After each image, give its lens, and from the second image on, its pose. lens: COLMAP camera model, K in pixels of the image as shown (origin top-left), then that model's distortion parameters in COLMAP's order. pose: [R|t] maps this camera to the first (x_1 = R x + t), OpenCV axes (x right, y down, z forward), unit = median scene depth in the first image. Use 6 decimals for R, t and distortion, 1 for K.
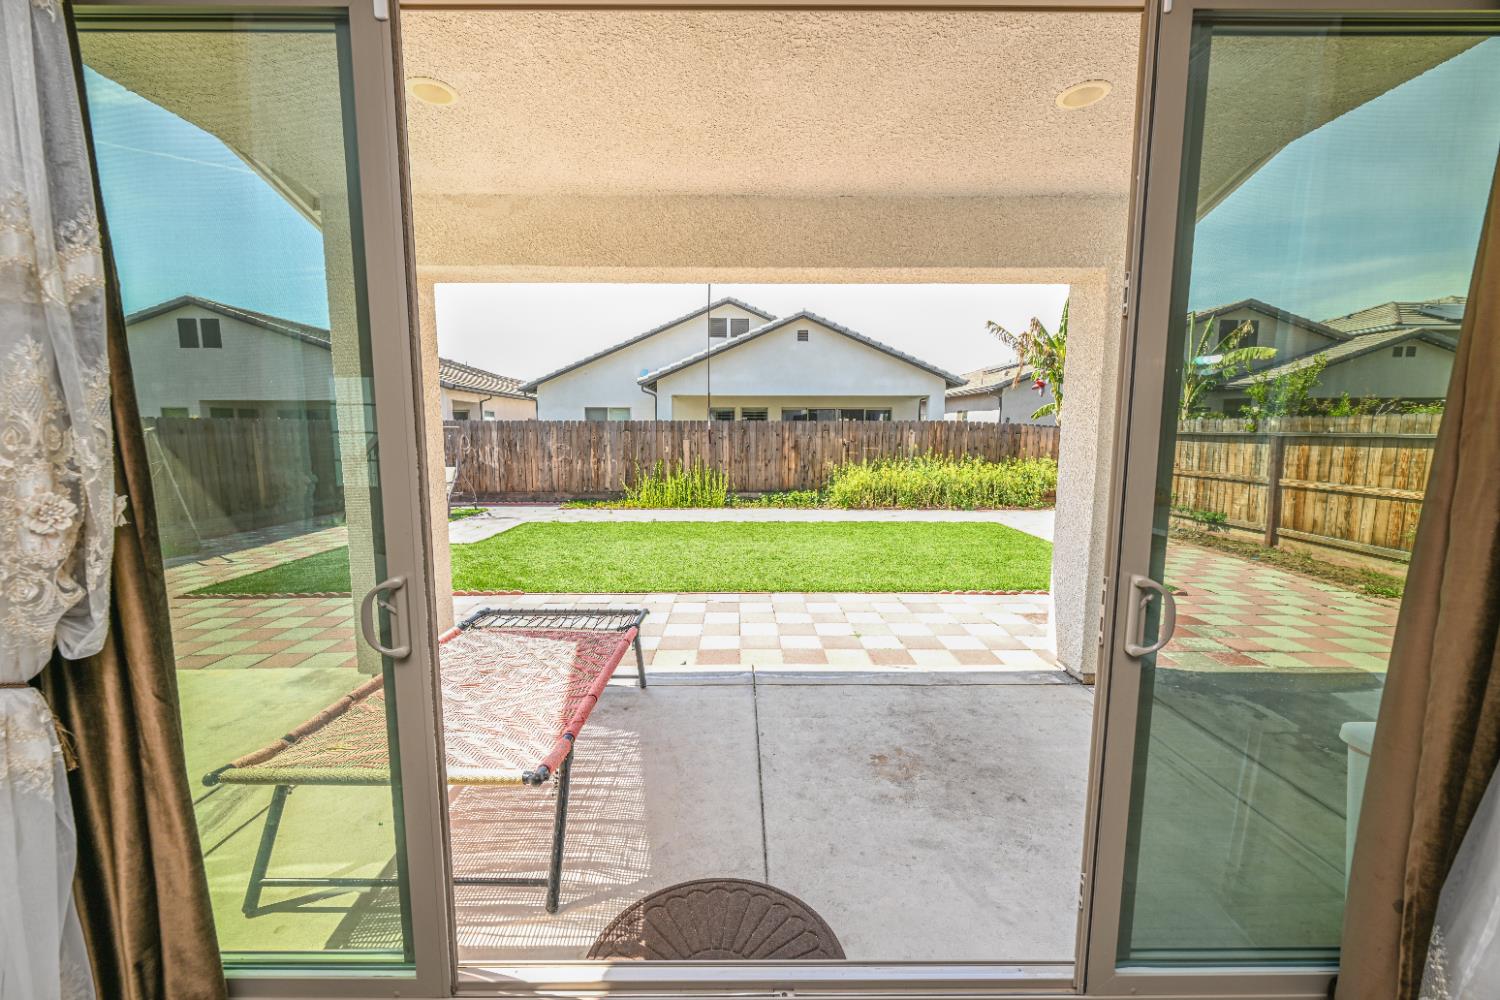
lens RADIAL K [[601.0, 0, 753.4], [0, 601.0, 503.2], [0, 0, 1]] dist [0.000785, -0.000706]
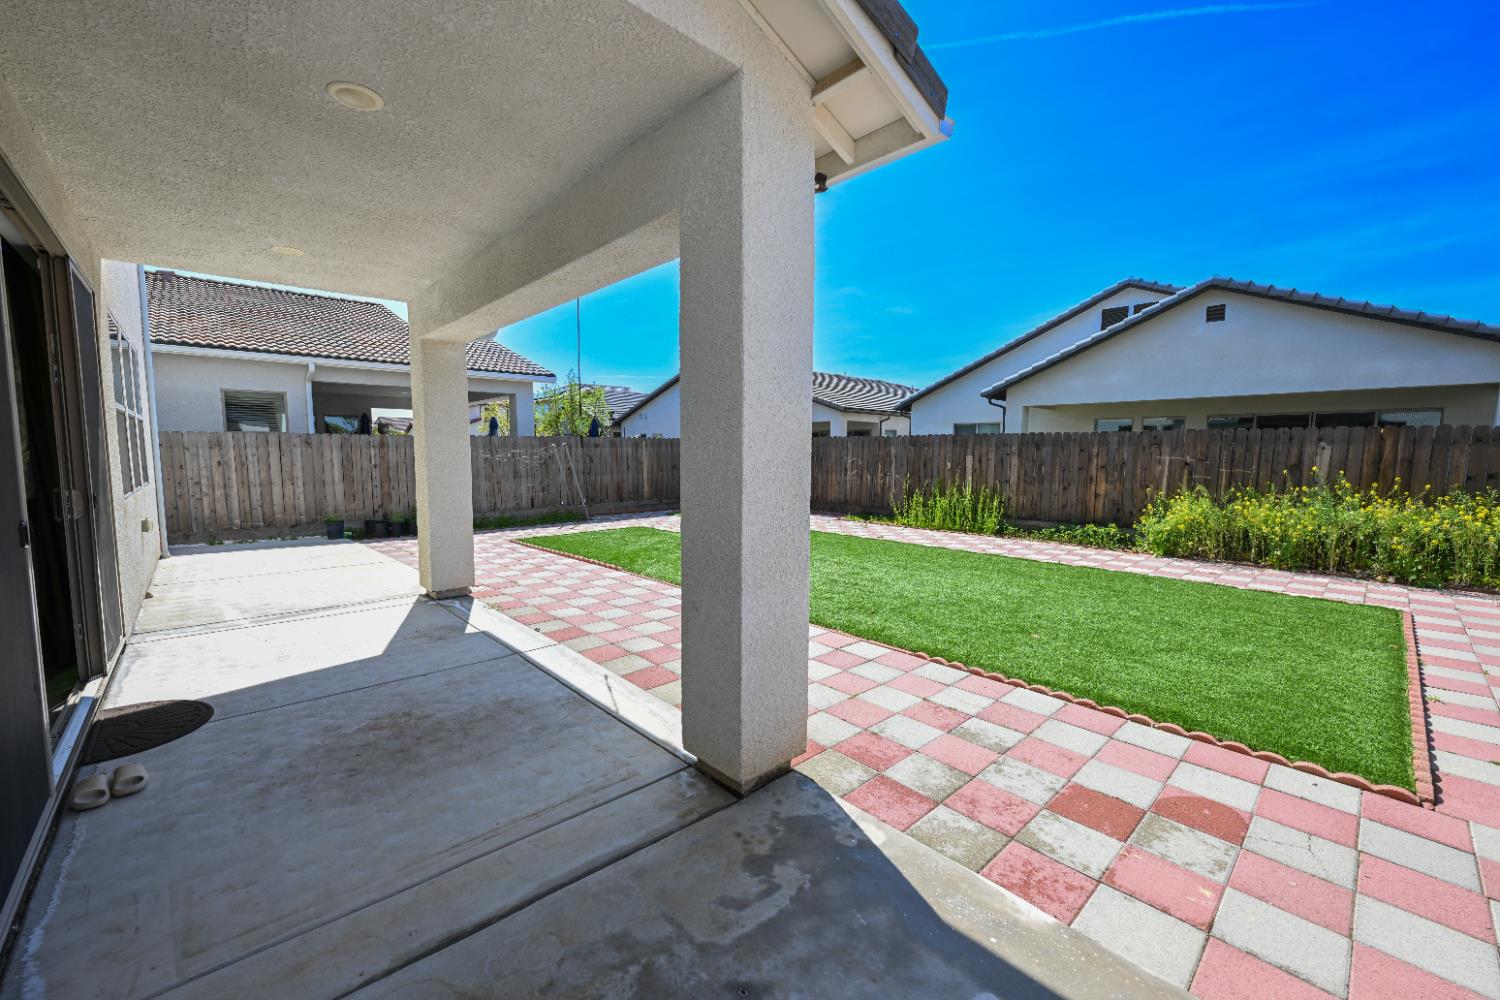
lens RADIAL K [[601.0, 0, 738.7], [0, 601.0, 504.7], [0, 0, 1]] dist [0.000785, -0.000706]
pose [[0.660104, 0.068695, -0.748027, 0.332785], [-0.092368, 0.995675, 0.009926, -0.010208], [0.745474, 0.062541, 0.663594, 0.156689]]
